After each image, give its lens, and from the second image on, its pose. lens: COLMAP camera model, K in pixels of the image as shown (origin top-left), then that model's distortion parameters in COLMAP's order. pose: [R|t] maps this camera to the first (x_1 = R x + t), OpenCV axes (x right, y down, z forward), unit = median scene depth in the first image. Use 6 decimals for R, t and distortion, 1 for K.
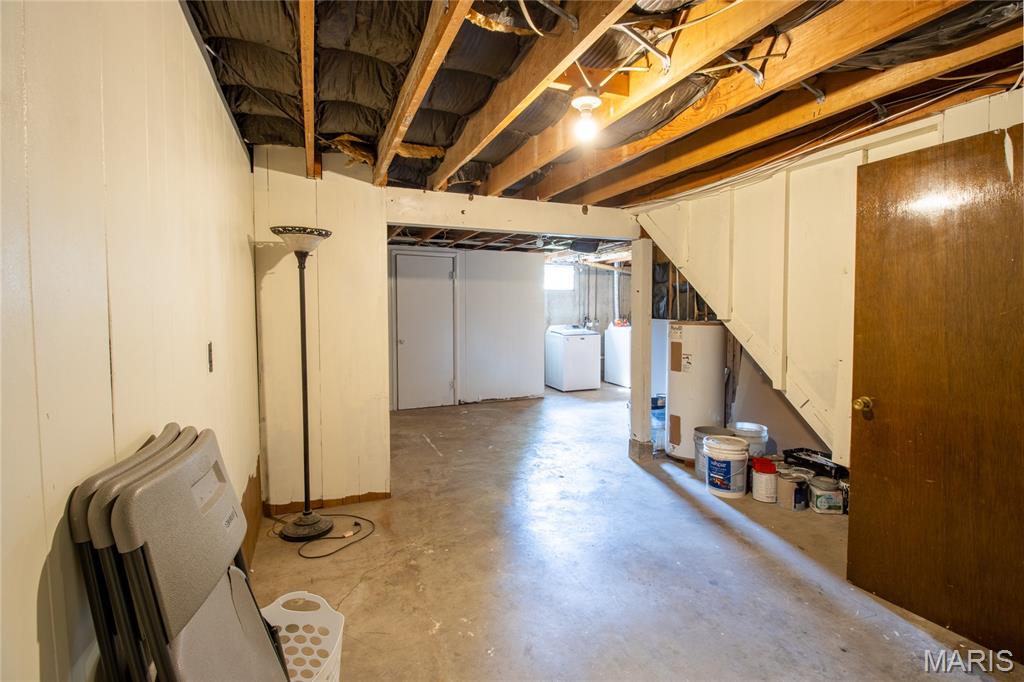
lens RADIAL K [[478.8, 0, 513.1], [0, 478.8, 338.9], [0, 0, 1]] dist [-0.000794, -0.000046]
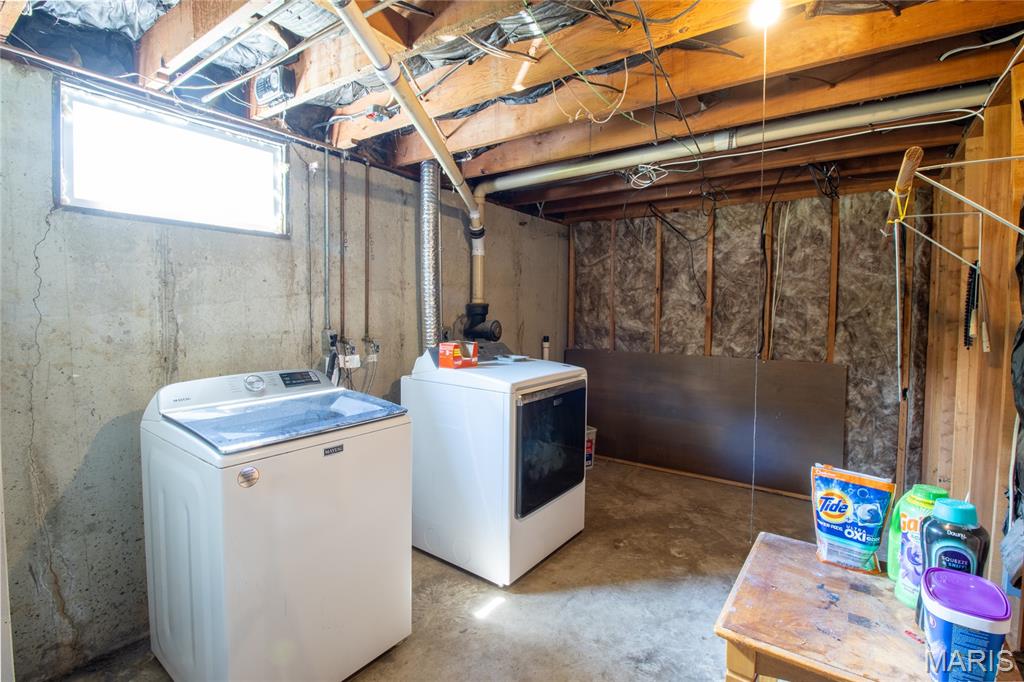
lens RADIAL K [[478.8, 0, 511.5], [0, 478.8, 333.9], [0, 0, 1]] dist [-0.000794, -0.000046]
pose [[0.852994, -0.015958, 0.521677, 0.092576], [0.016028, 0.999862, 0.004377, -0.046164], [-0.521675, 0.004628, 0.853132, 0.699247]]
